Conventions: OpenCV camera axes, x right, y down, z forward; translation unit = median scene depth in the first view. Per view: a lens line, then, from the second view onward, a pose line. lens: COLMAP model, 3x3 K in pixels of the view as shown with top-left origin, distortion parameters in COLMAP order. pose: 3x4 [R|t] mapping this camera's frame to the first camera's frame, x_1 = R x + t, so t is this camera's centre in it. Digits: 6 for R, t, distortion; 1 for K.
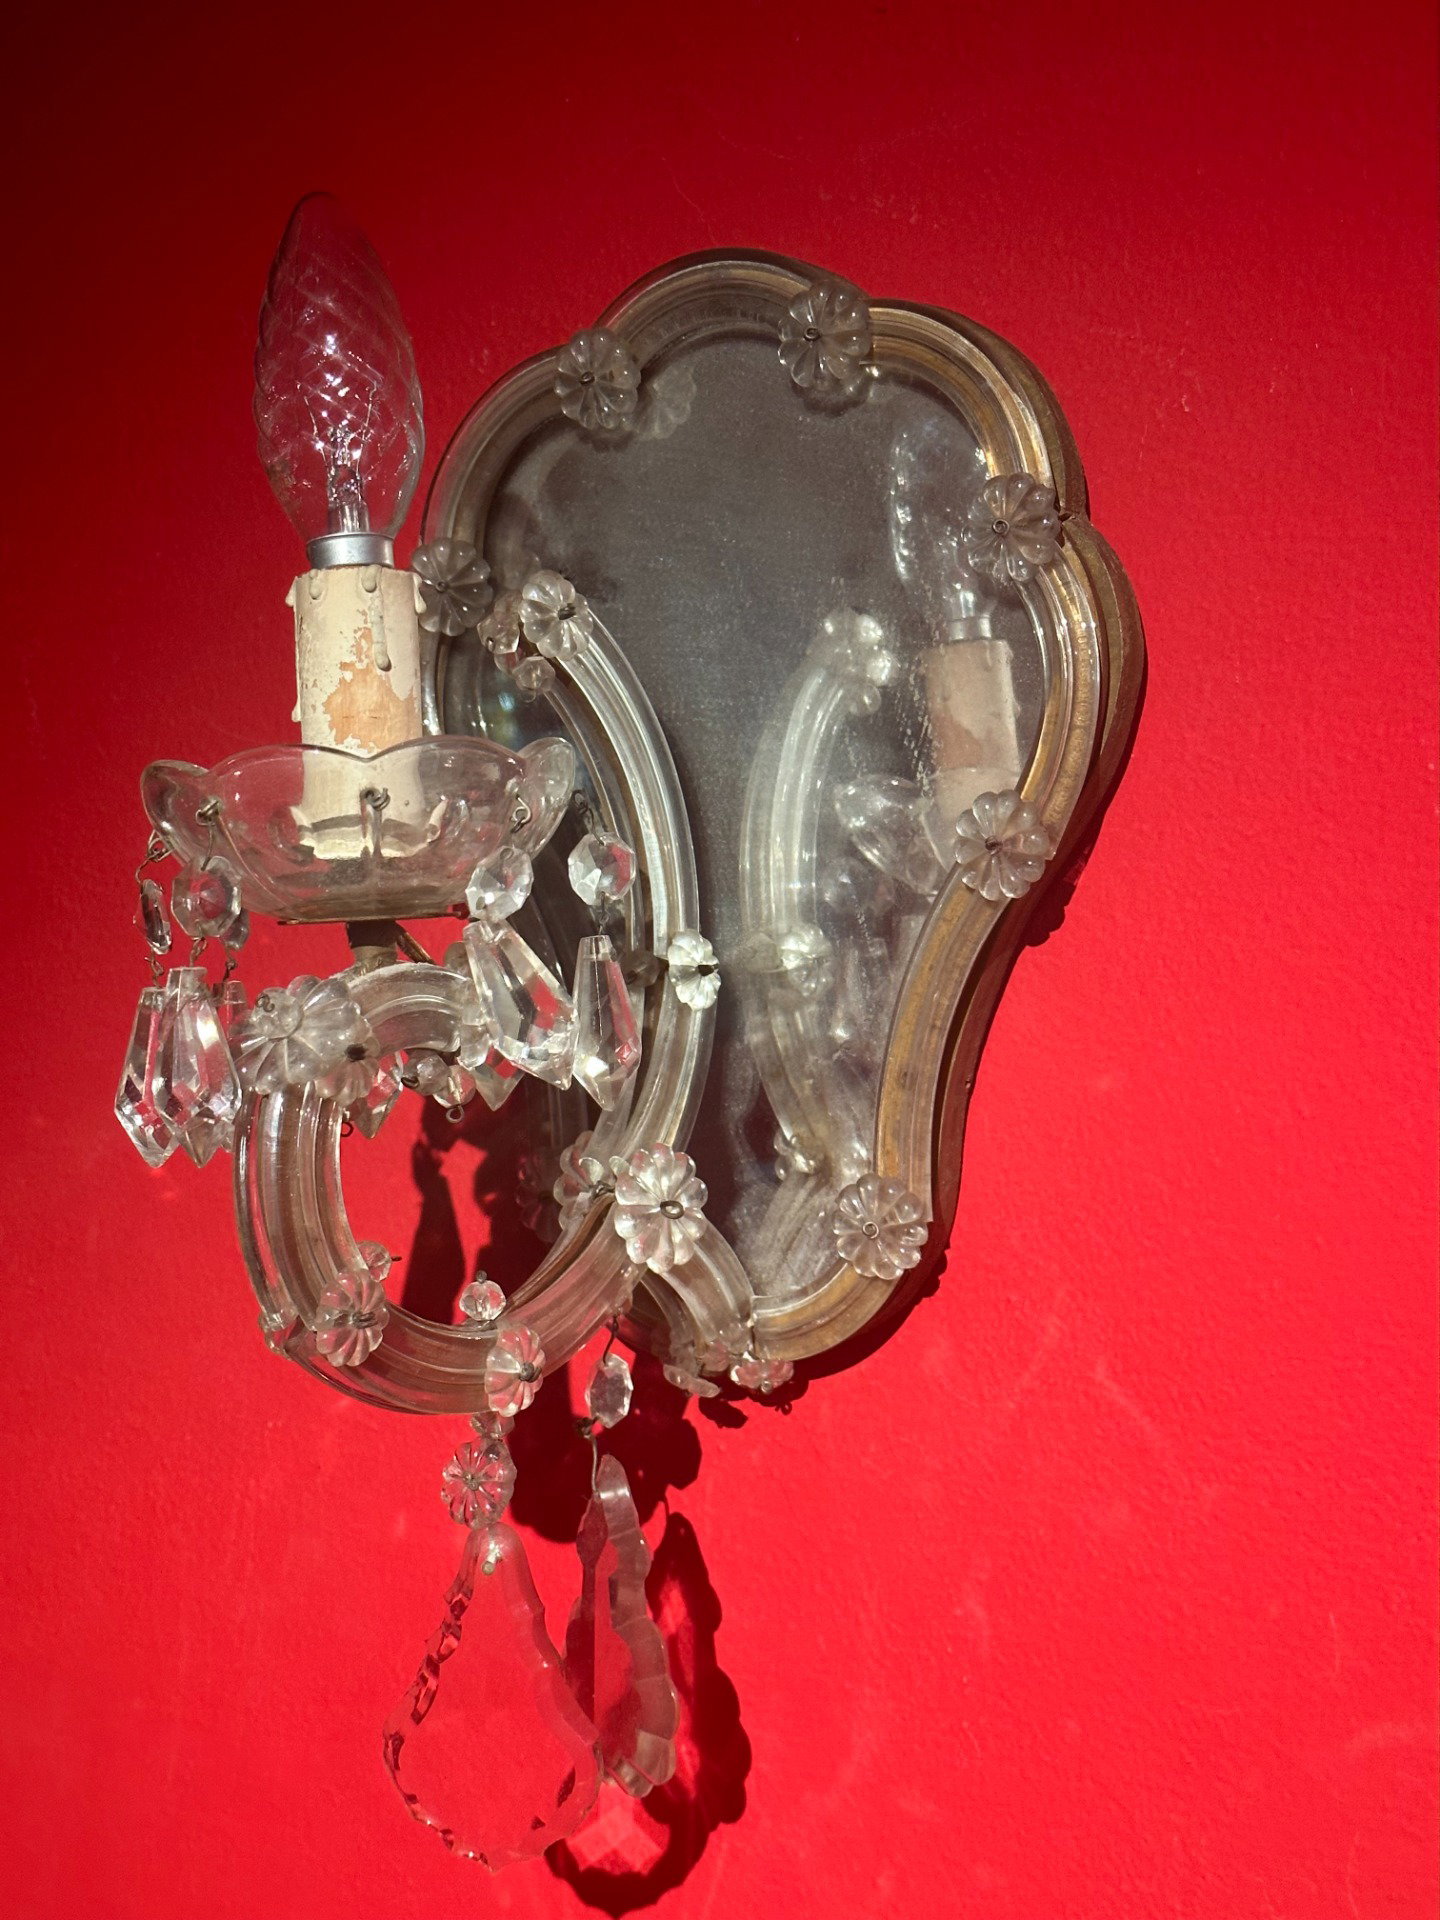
lens RADIAL K [[2705.8, 0, 718.4], [0, 2705.8, 960.6], [0, 0, 1]] dist [0.100991, 0.000000]
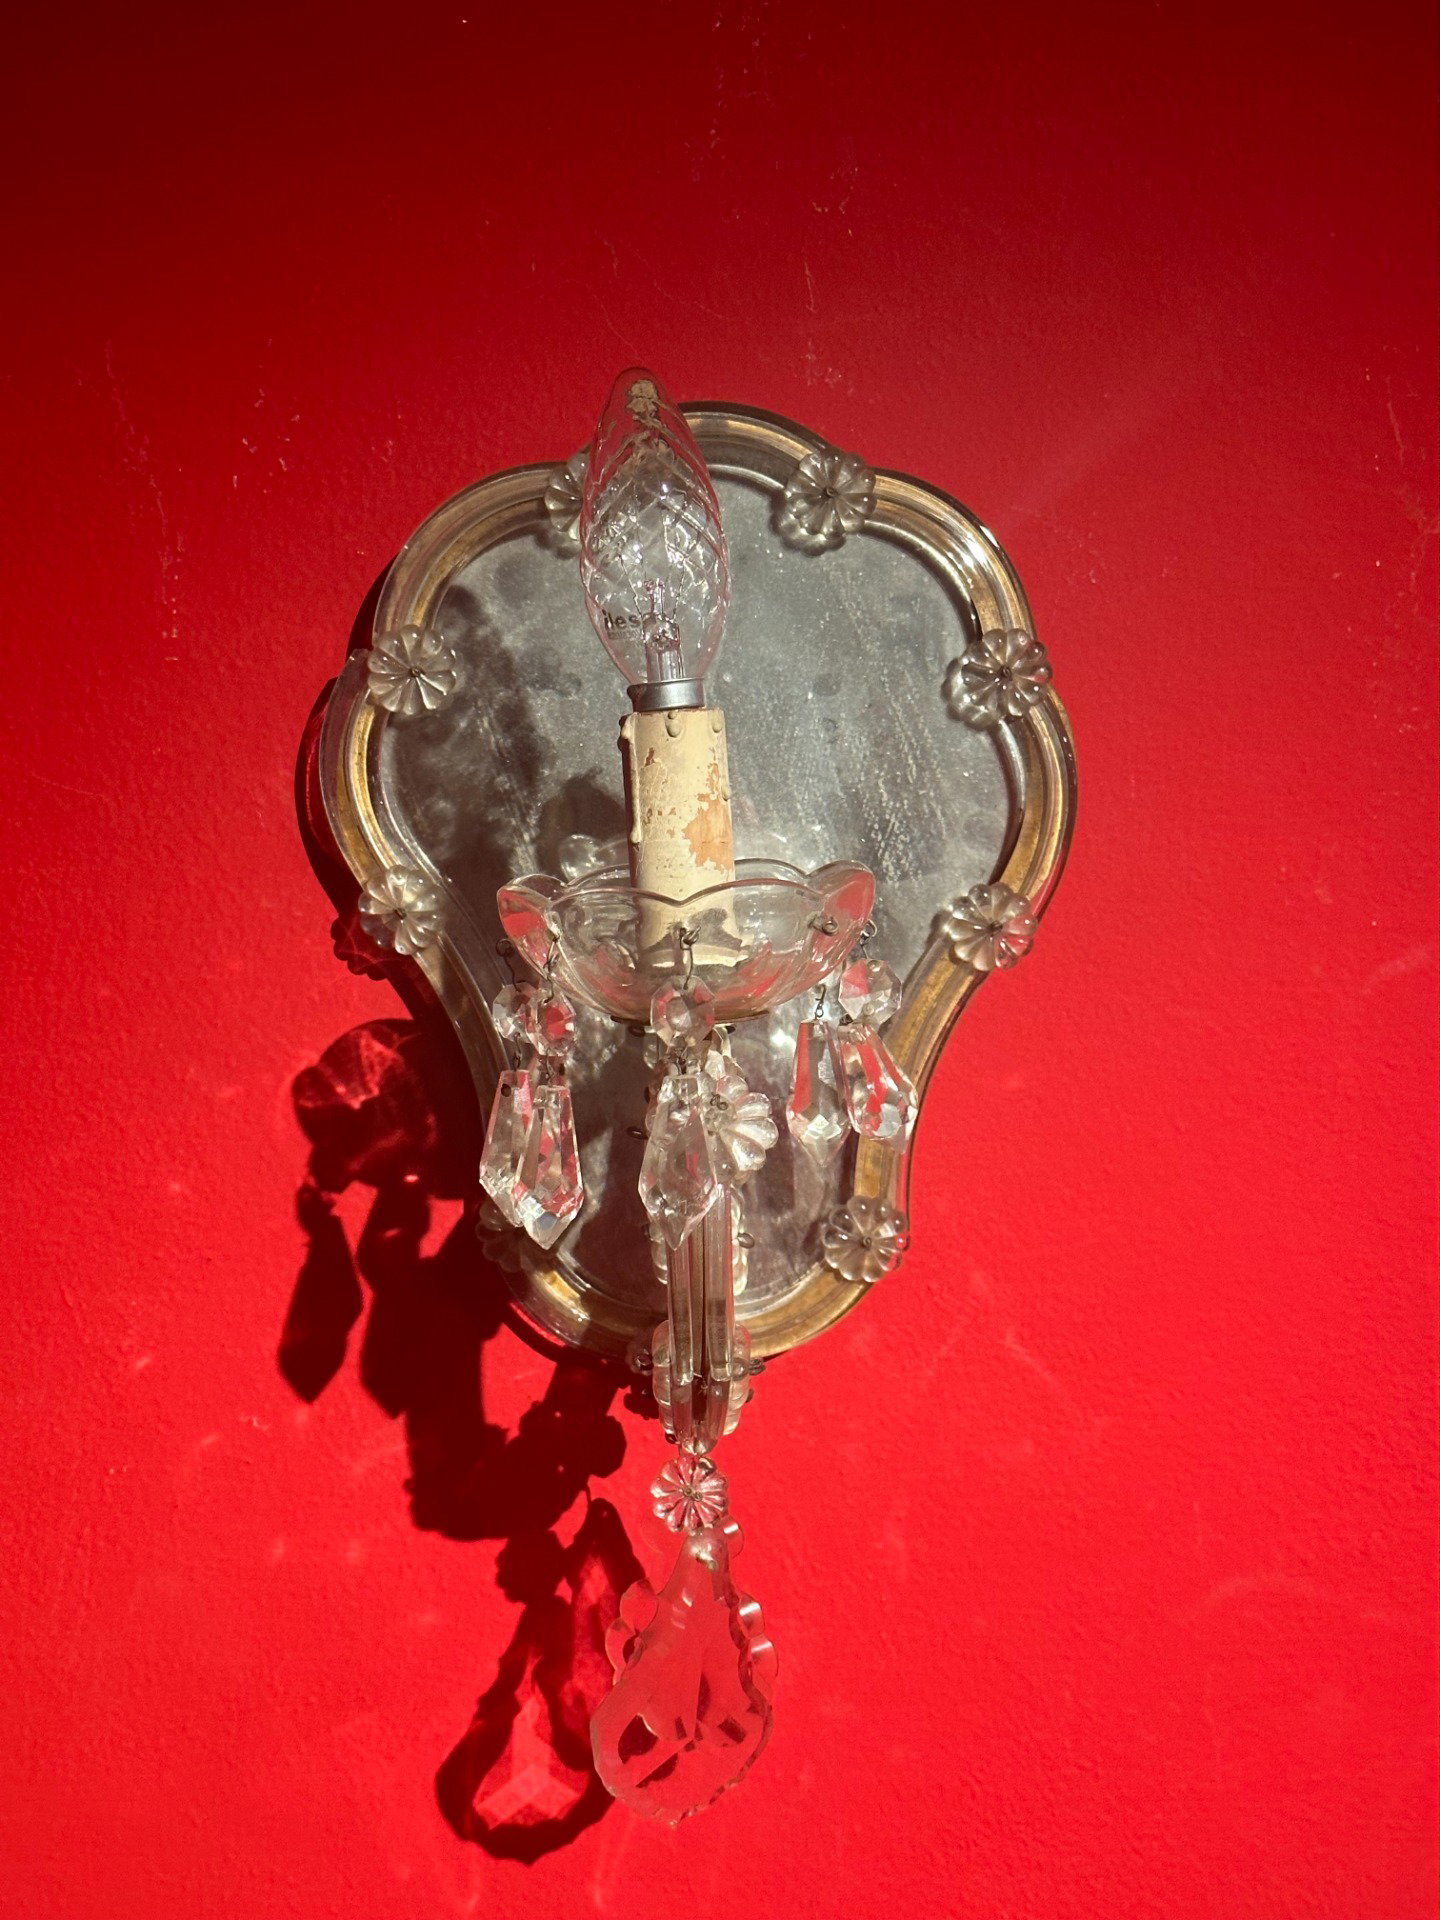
lens RADIAL K [[2705.8, 0, 719.1], [0, 2705.8, 956.9], [0, 0, 1]] dist [0.100991, 0.000000]
pose [[0.816326, -0.023533, 0.577111, -0.680414], [-0.001108, 0.999104, 0.042308, -0.077326], [-0.577590, -0.035176, 0.815569, 0.058115]]
